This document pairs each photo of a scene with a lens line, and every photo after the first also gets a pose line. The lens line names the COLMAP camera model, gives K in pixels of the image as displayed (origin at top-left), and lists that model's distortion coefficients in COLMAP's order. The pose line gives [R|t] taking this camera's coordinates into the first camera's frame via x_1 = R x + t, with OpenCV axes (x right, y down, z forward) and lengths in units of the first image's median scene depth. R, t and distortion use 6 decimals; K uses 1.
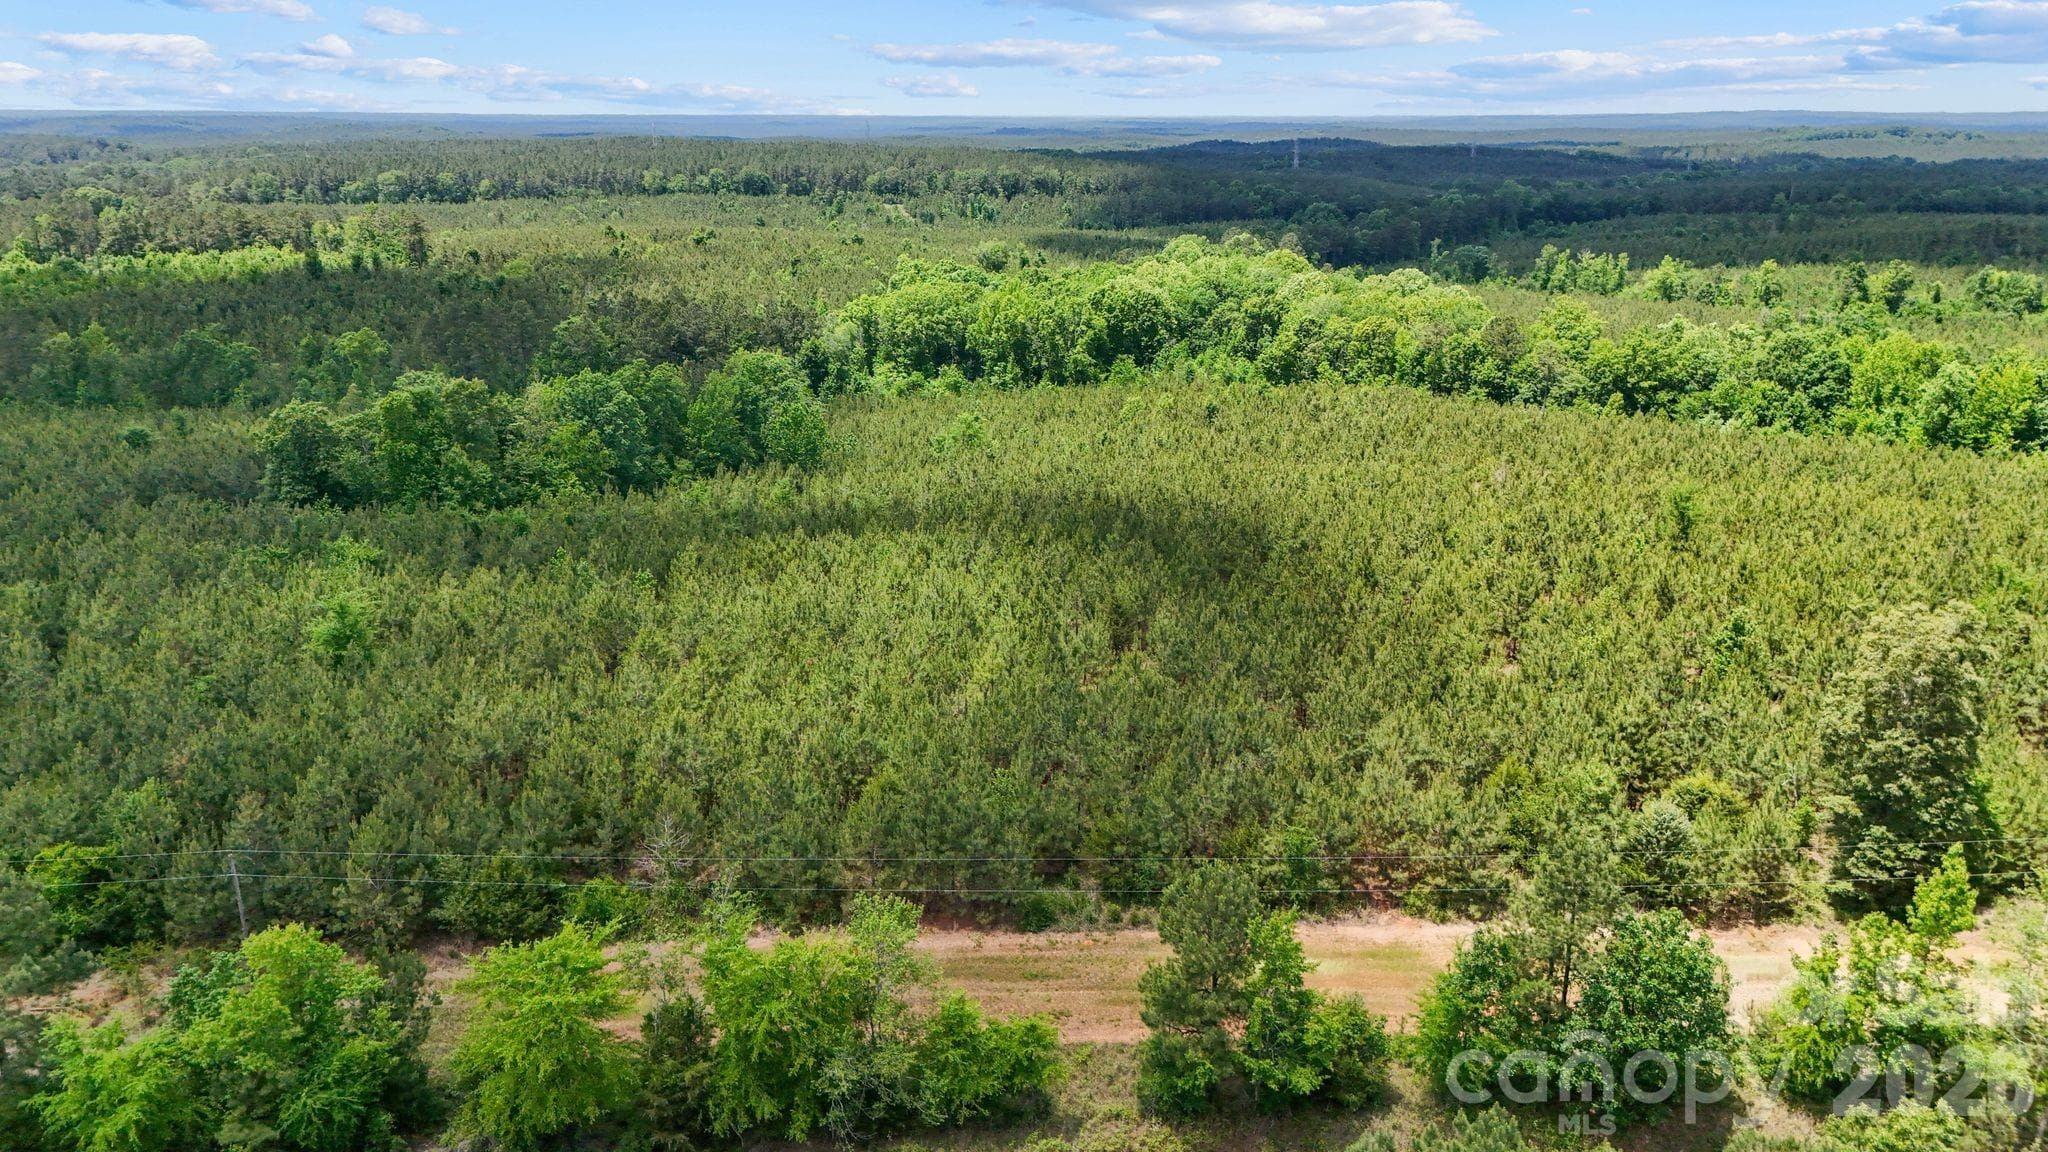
lens RADIAL K [[1536.3, 0, 1031.7], [0, 1536.3, 577.8], [0, 0, 1]] dist [0.067720, -0.076548]
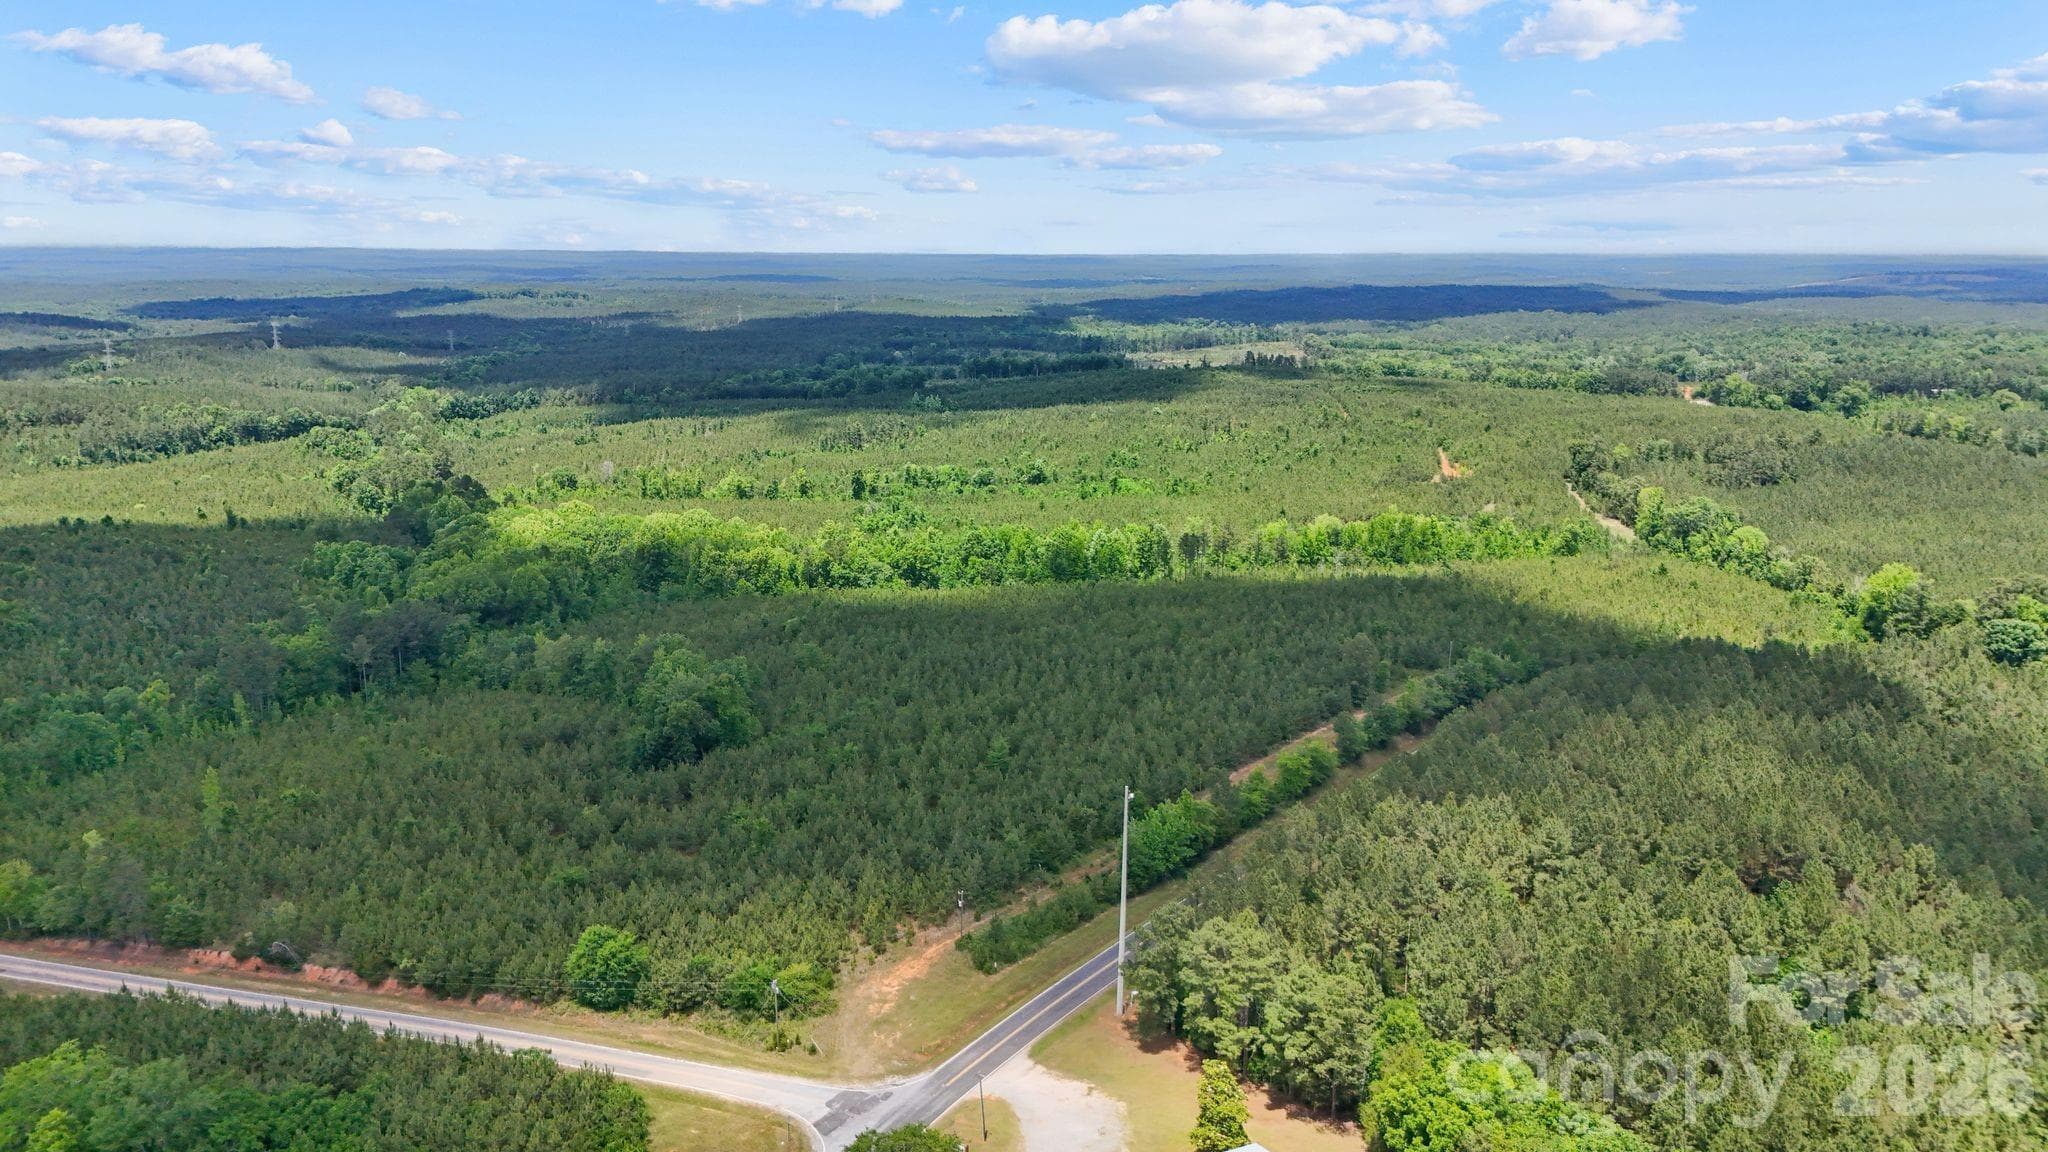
lens RADIAL K [[1540.9, 0, 1028.8], [0, 1540.9, 566.5], [0, 0, 1]] dist [0.076994, -0.084869]
pose [[0.633820, -0.155398, 0.757709, -0.799047], [0.212557, 0.976888, 0.022546, -0.113356], [-0.743701, 0.146767, 0.652203, -0.293116]]
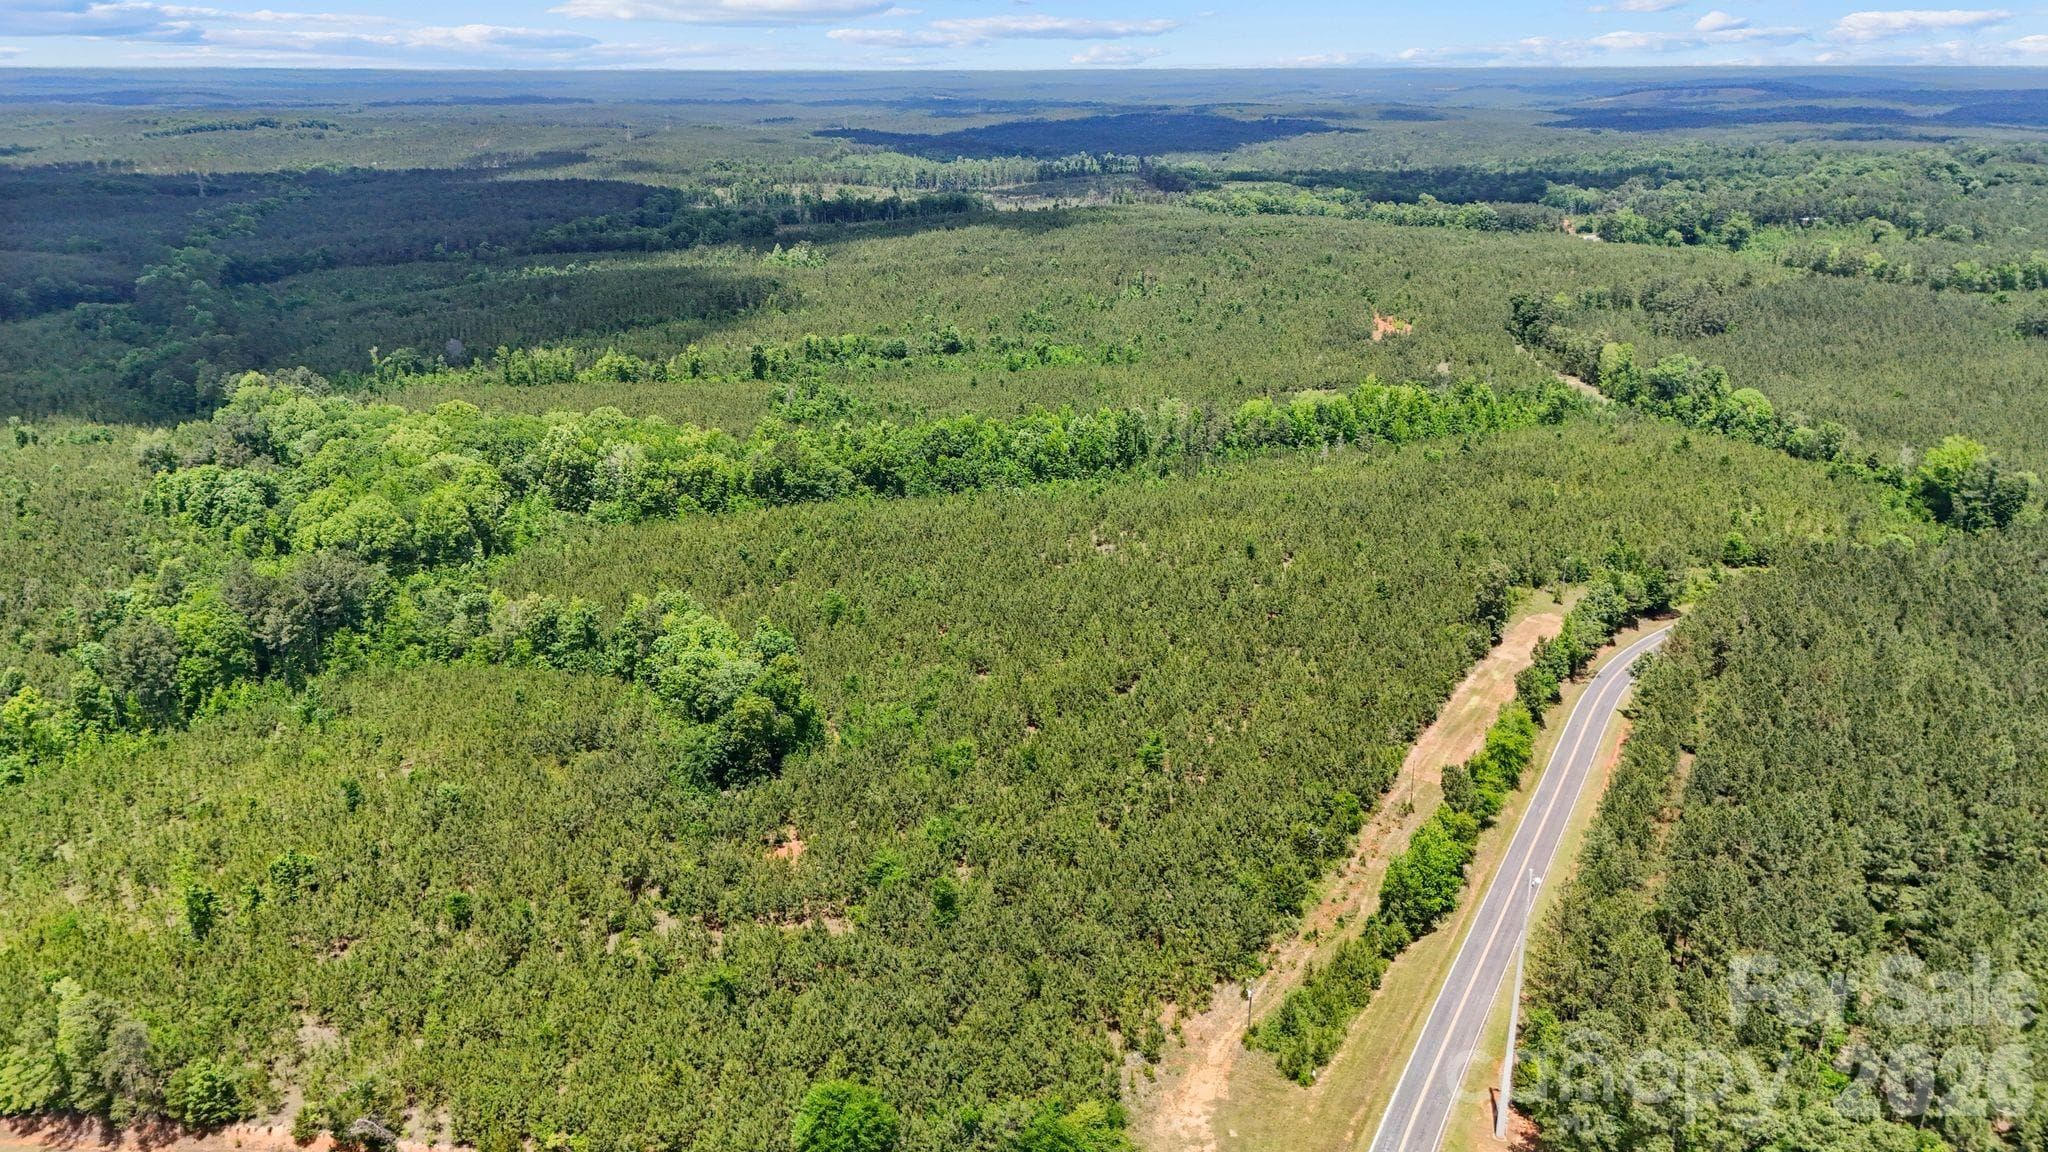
lens RADIAL K [[1544.6, 0, 1019.0], [0, 1544.6, 587.8], [0, 0, 1]] dist [0.062597, -0.053759]
pose [[0.519306, -0.276206, 0.808722, -0.766346], [0.240362, 0.955335, 0.171935, -0.209133], [-0.820090, 0.105099, 0.562500, -0.054470]]
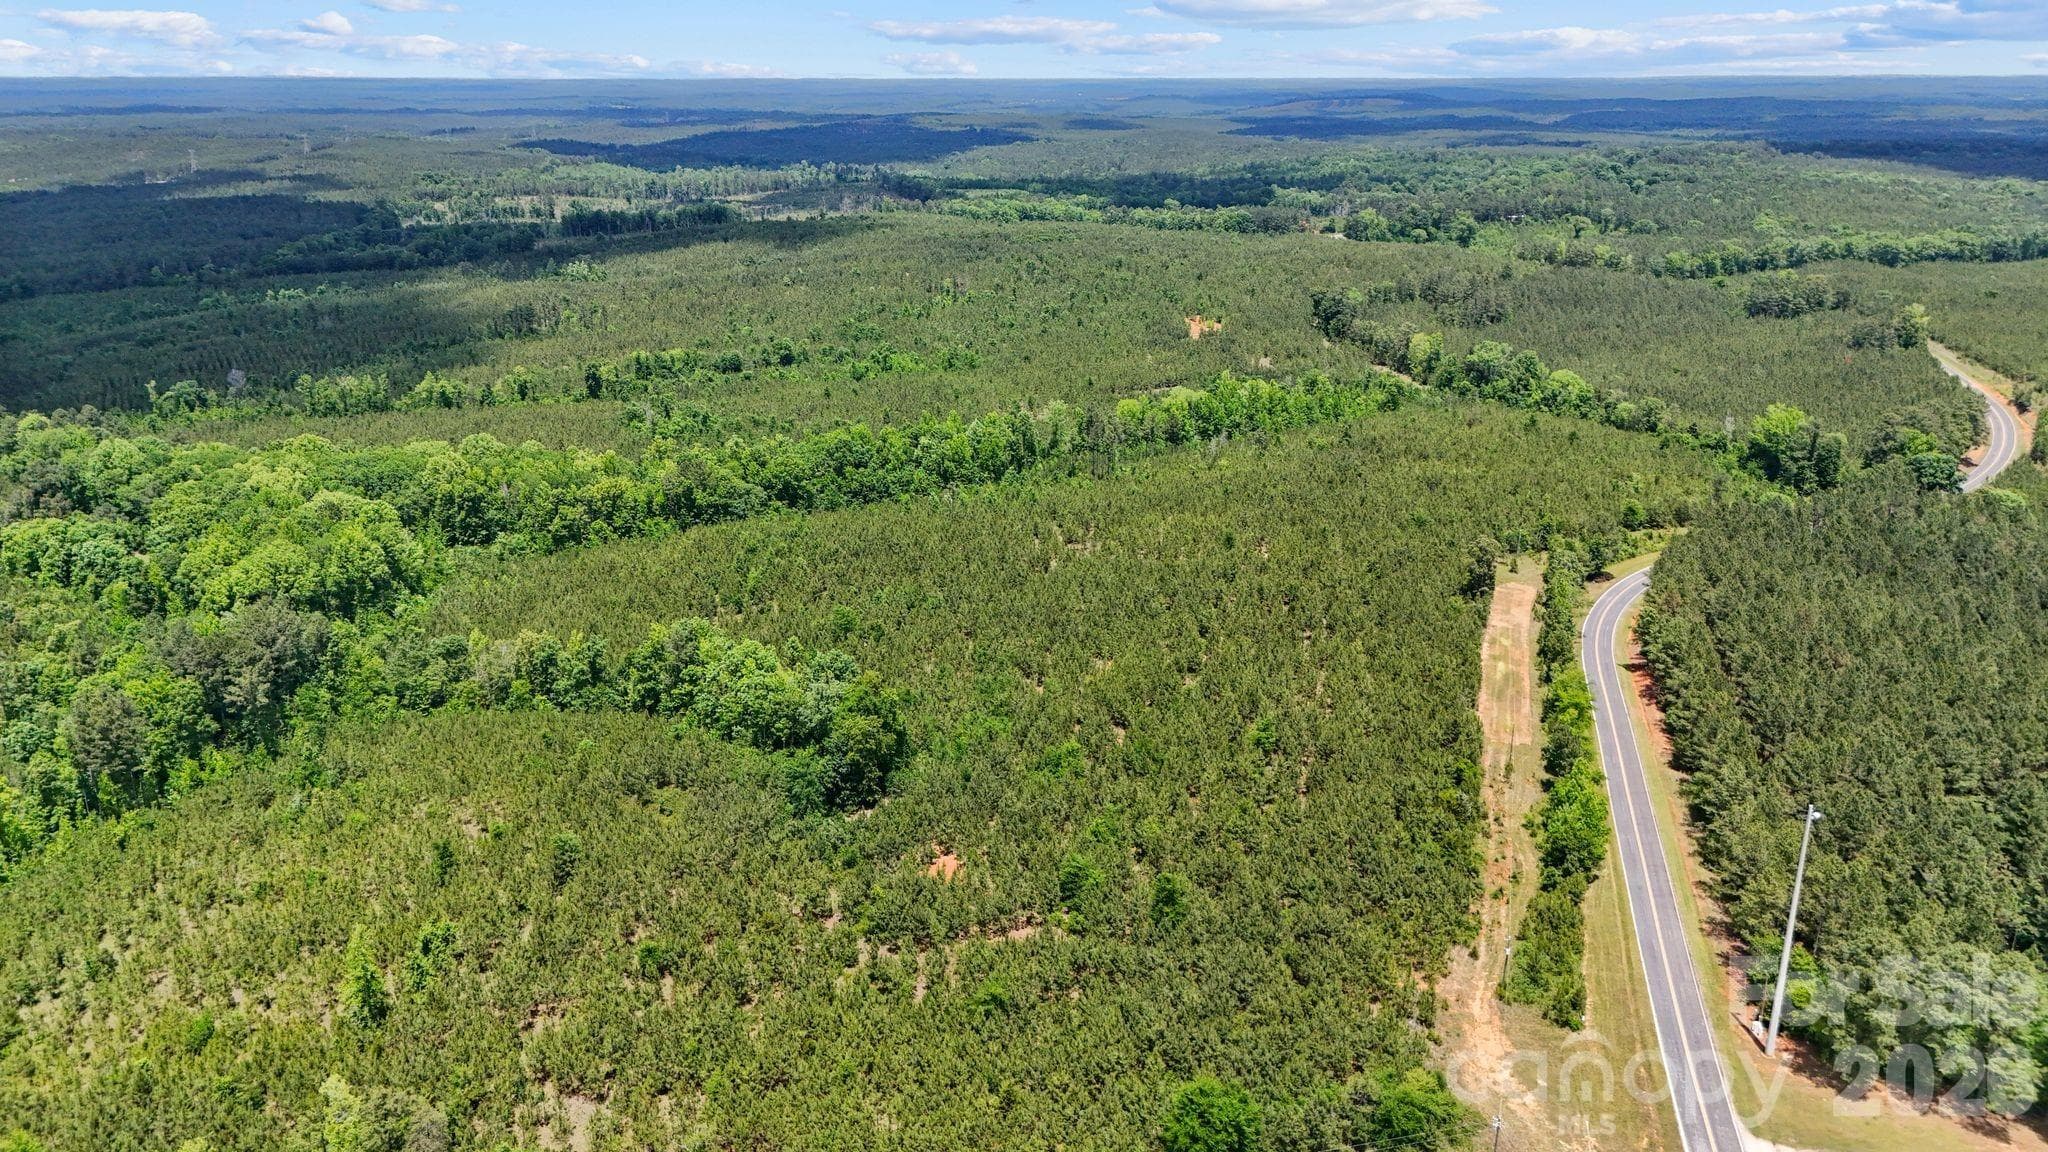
lens RADIAL K [[1544.6, 0, 1019.0], [0, 1544.6, 587.8], [0, 0, 1]] dist [0.062597, -0.053759]
pose [[0.329346, -0.299719, 0.895377, -0.856097], [0.264846, 0.939538, 0.217083, -0.257984], [-0.906304, 0.165641, 0.388813, 0.121277]]
